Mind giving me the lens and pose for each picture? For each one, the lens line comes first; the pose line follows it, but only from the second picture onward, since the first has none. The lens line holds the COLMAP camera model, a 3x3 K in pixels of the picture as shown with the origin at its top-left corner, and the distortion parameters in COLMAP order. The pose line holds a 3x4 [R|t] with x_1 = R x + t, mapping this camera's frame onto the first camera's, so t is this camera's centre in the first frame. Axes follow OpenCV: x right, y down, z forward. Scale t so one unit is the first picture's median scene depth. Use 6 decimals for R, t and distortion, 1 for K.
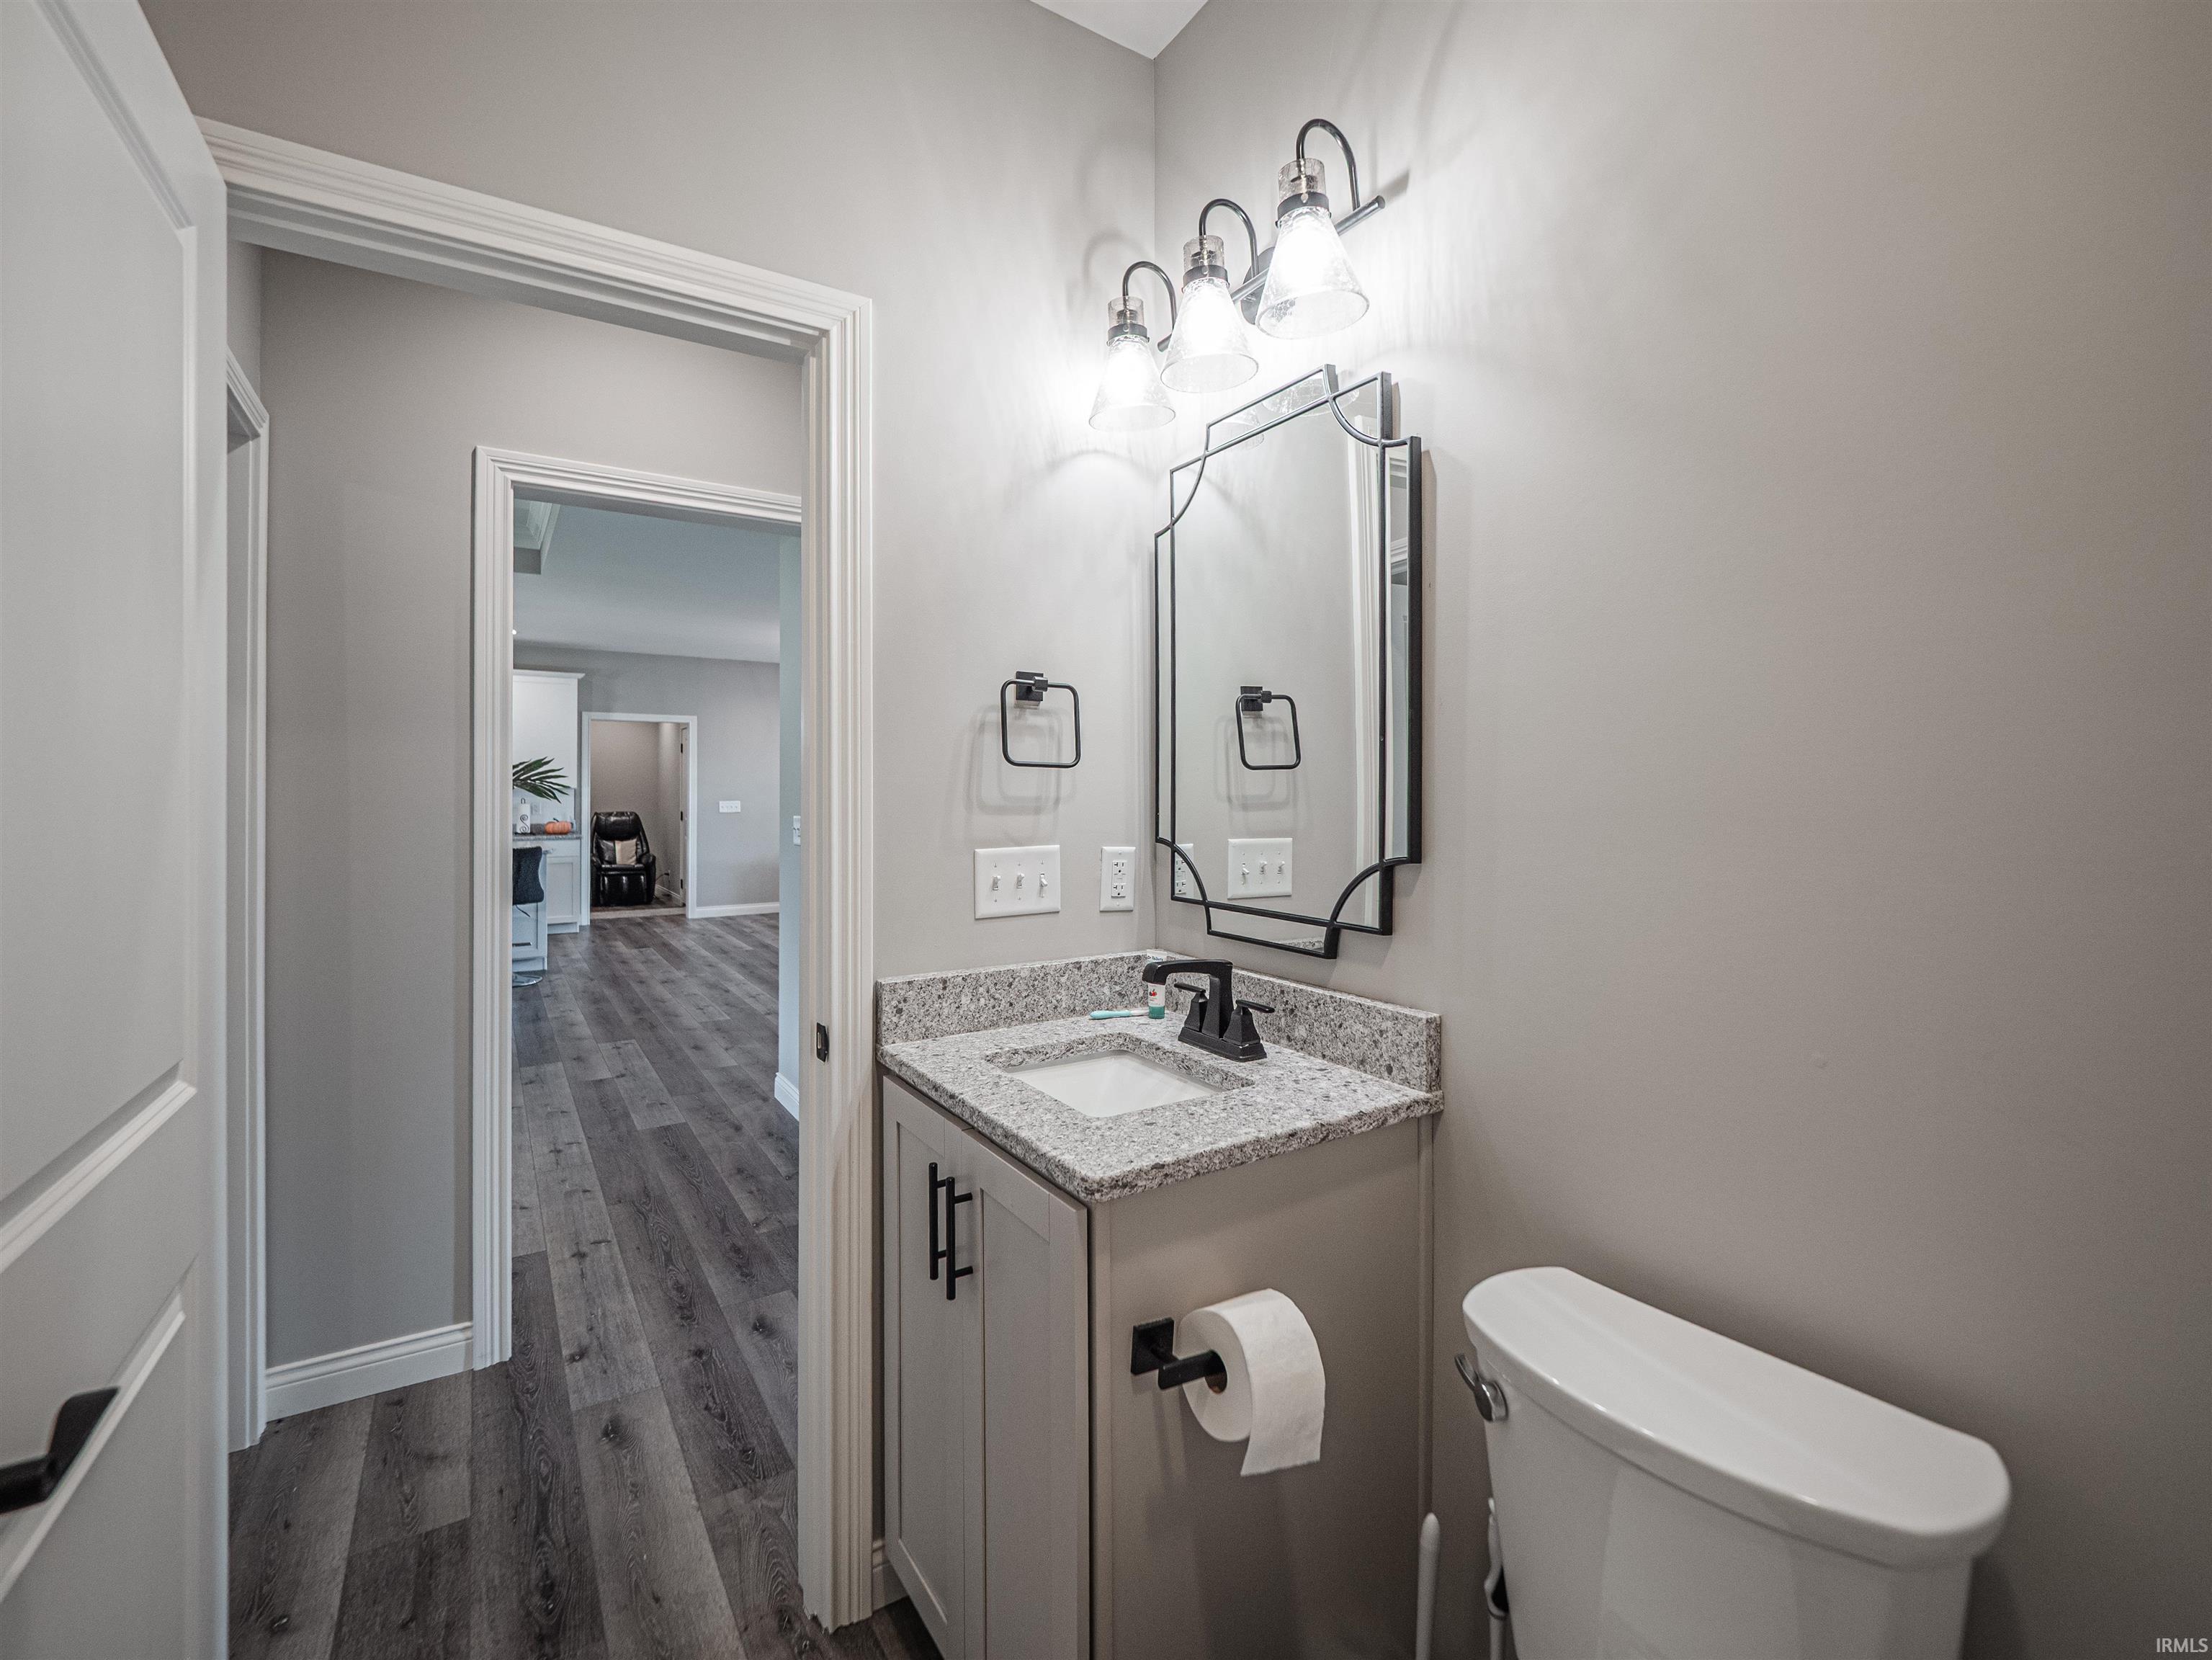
lens RADIAL K [[983.9, 0, 1107.9], [0, 983.9, 781.8], [0, 0, 1]] dist [0.000205, -0.000025]
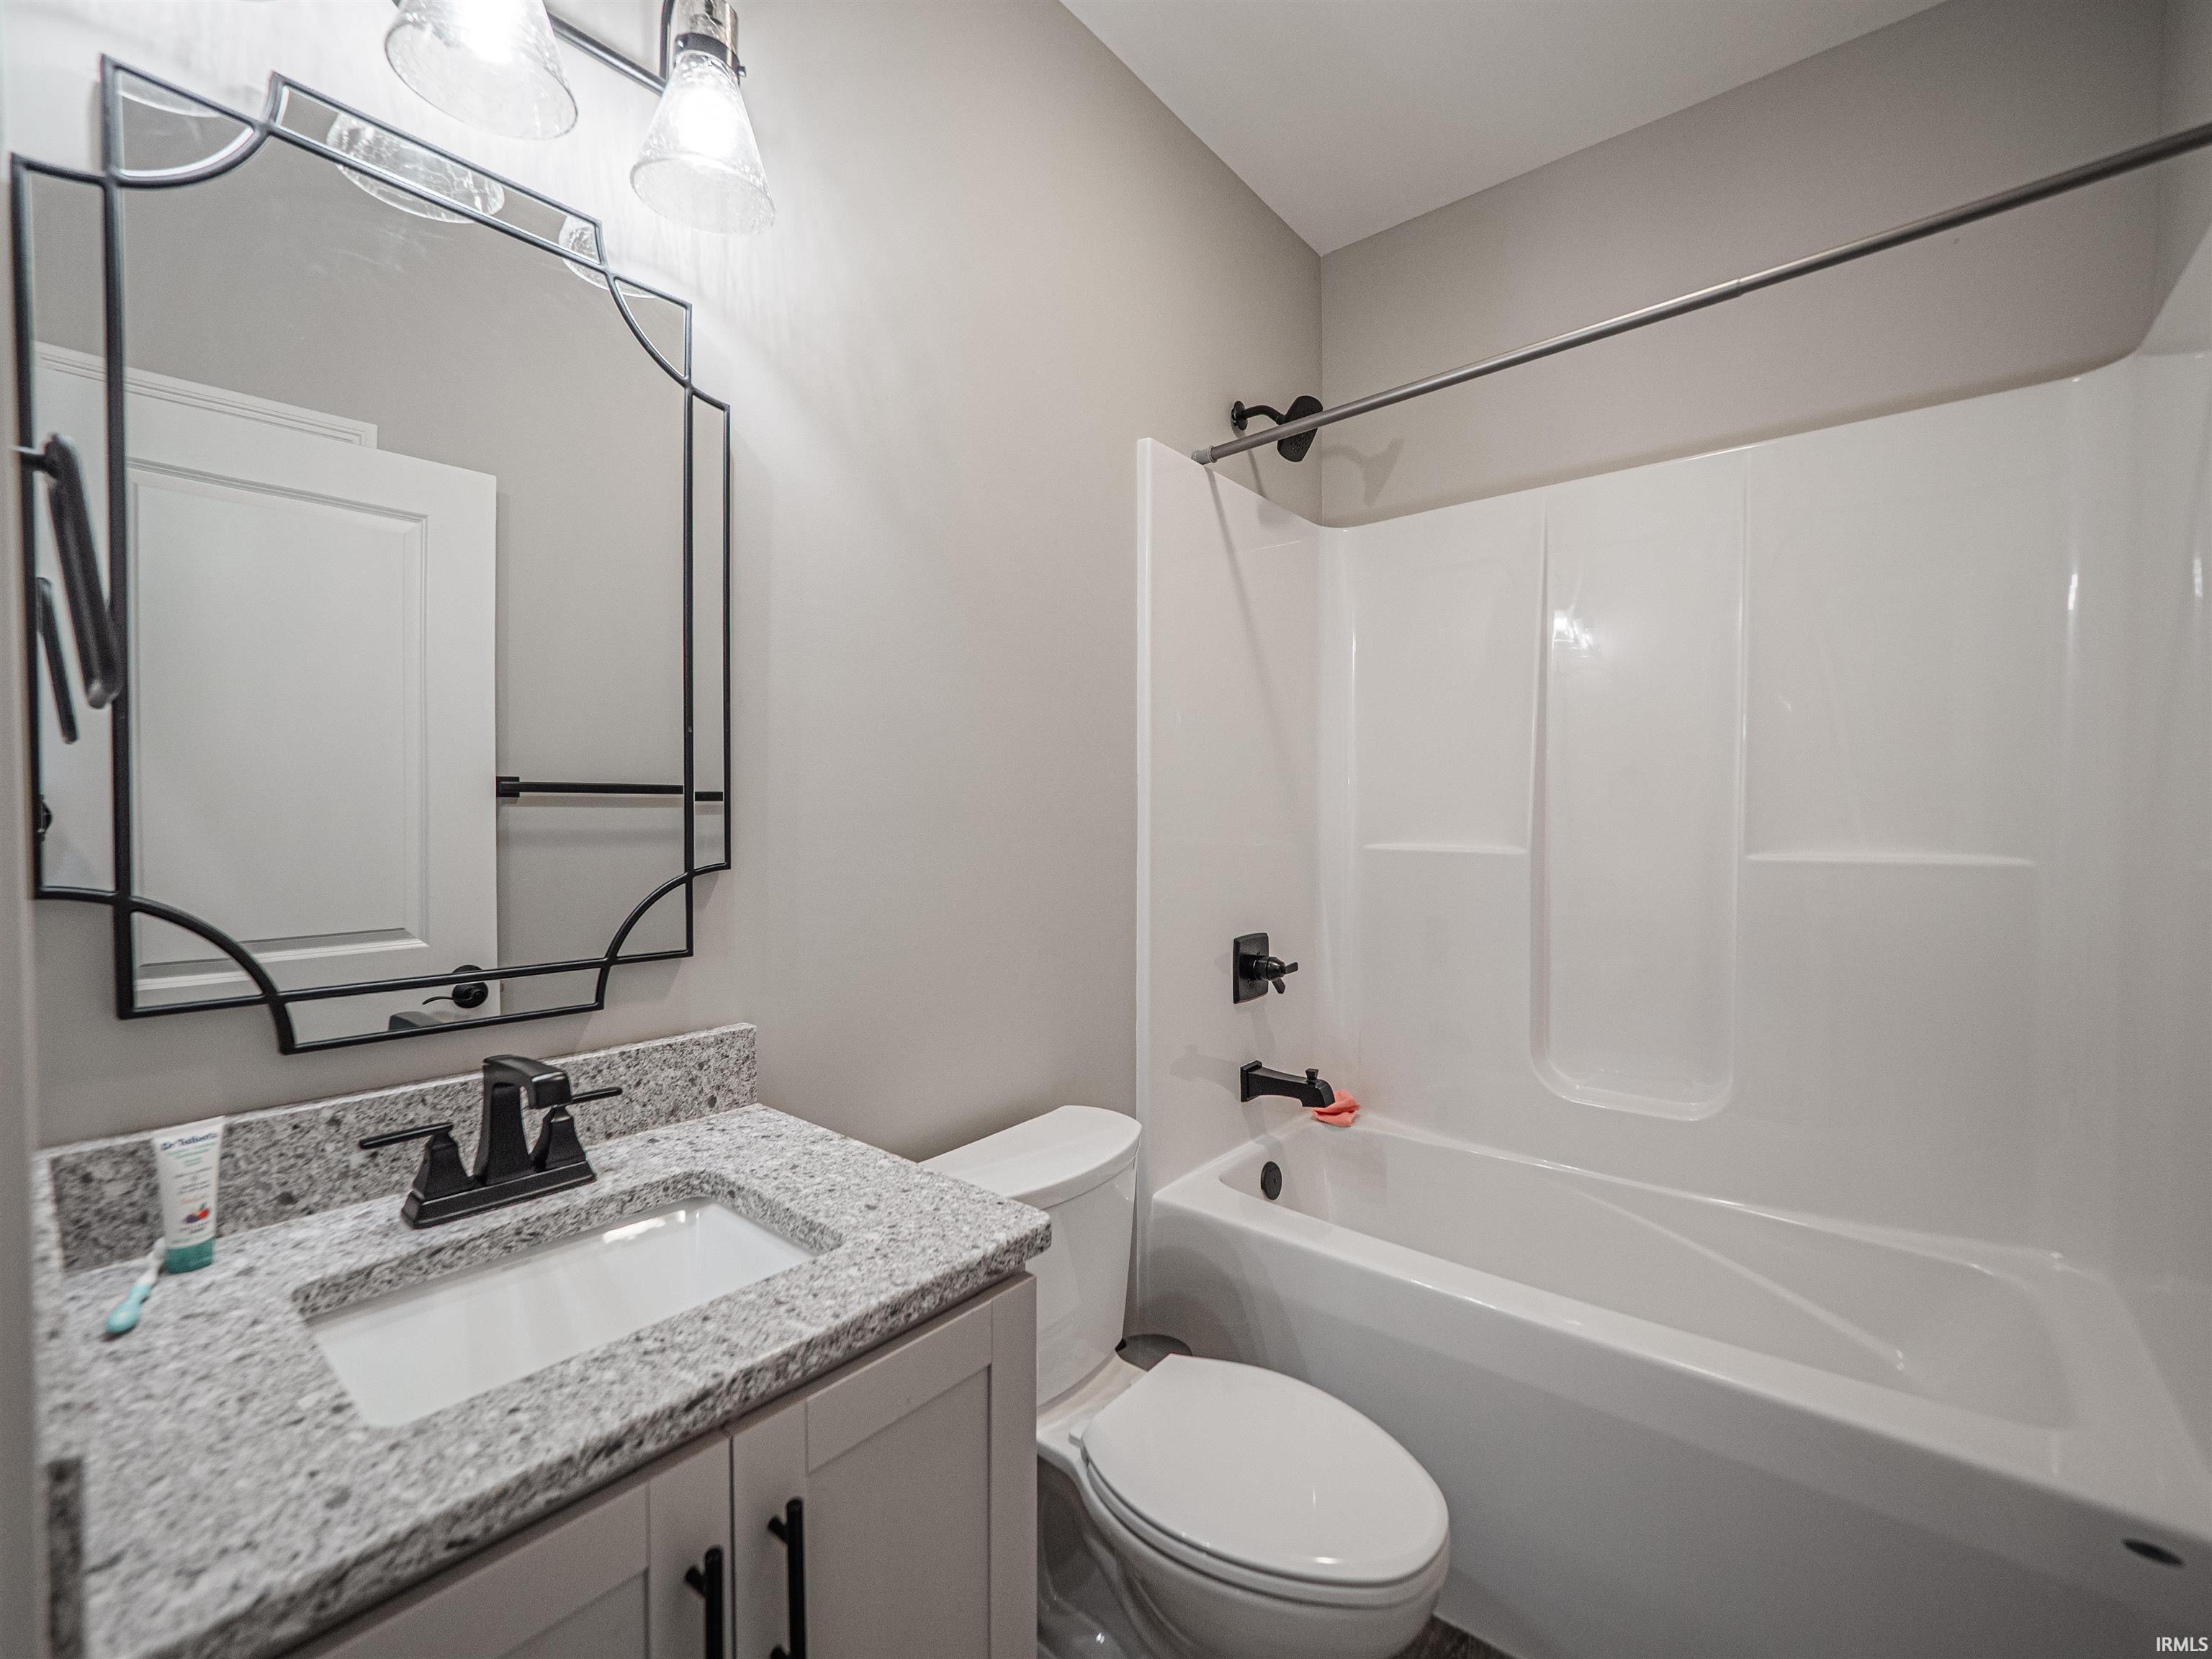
lens RADIAL K [[962.3, 0, 1070.2], [0, 962.3, 836.6], [0, 0, 1]] dist [-0.004029, -0.000238]
pose [[-0.292488, -0.018102, 0.956098, -0.622983], [-0.004885, 0.999836, 0.017436, 0.033040], [-0.956257, 0.000429, -0.292528, 0.915804]]
